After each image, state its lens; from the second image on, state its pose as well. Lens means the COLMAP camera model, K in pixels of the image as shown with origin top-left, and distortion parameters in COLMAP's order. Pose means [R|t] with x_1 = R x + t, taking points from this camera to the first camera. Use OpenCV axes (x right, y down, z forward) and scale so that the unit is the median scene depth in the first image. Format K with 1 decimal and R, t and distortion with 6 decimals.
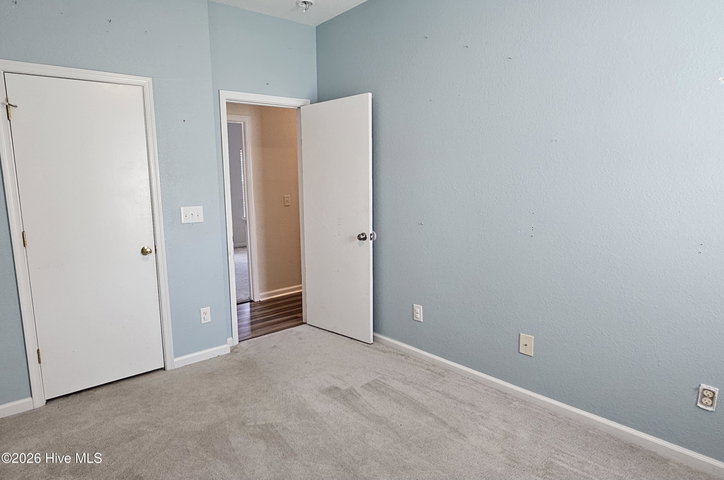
lens RADIAL K [[403.9, 0, 361.4], [0, 403.9, 232.1], [0, 0, 1]] dist [0.004488, 0.000768]
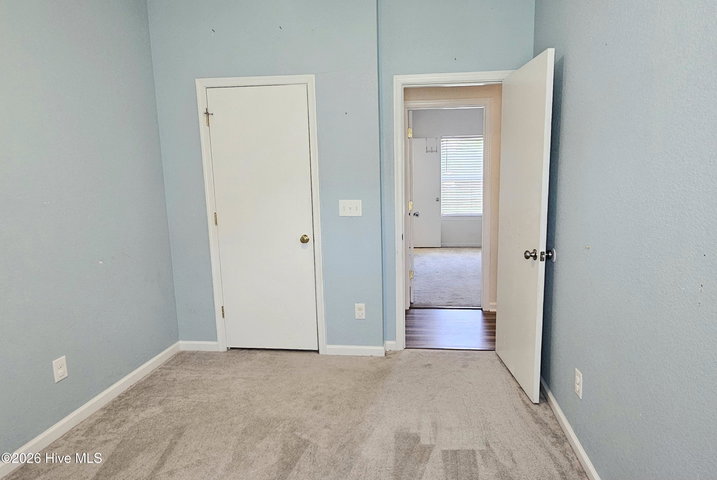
lens RADIAL K [[434.1, 0, 388.0], [0, 434.1, 238.8], [0, 0, 1]] dist [-0.002824, 0.000162]
pose [[0.720065, 0.116967, -0.683977, 0.387096], [-0.095235, 0.993022, 0.069557, -0.051986], [0.687340, 0.015053, 0.726180, 0.296895]]
